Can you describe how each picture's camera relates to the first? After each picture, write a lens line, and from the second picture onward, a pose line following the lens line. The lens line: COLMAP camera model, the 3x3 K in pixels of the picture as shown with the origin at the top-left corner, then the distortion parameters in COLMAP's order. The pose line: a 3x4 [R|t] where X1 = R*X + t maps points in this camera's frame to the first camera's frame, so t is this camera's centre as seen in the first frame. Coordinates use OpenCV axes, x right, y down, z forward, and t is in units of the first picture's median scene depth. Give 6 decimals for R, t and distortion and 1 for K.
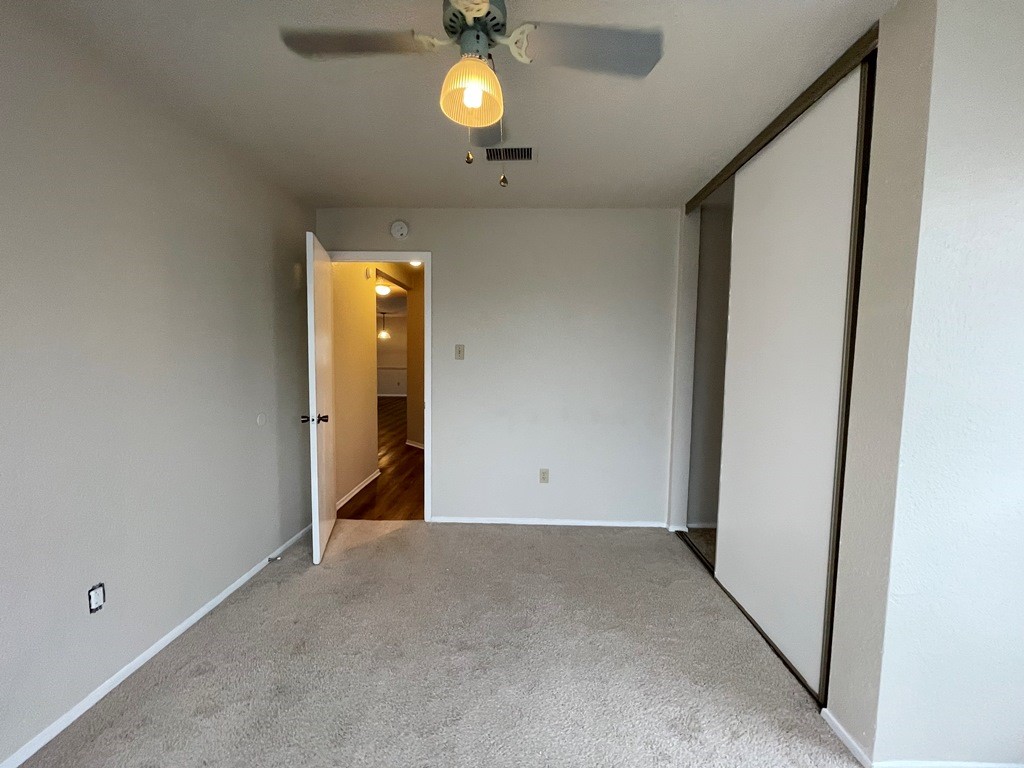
lens RADIAL K [[414.6, 0, 512.1], [0, 414.6, 383.3], [0, 0, 1]] dist [-0.004227, 0.001465]
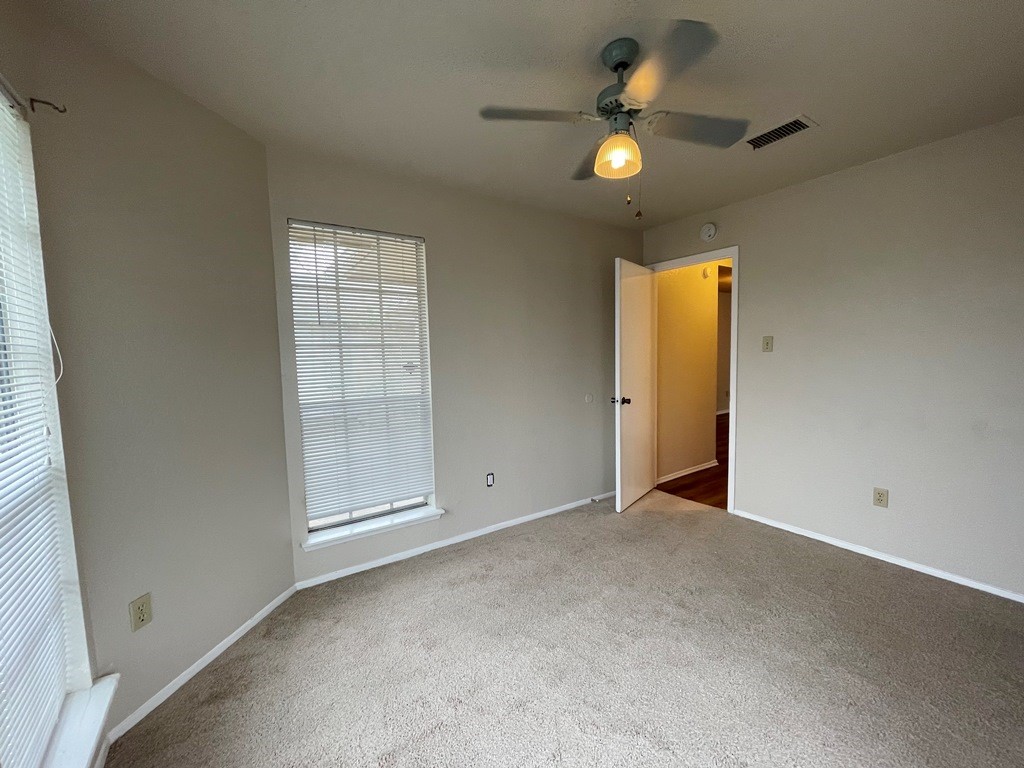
lens RADIAL K [[414.6, 0, 513.0], [0, 414.6, 384.7], [0, 0, 1]] dist [-0.004227, 0.001465]
pose [[0.584508, 0.038924, -0.810454, 0.376571], [-0.027677, 0.999224, 0.028029, 0.008470], [0.810916, 0.006048, 0.585132, -0.034521]]
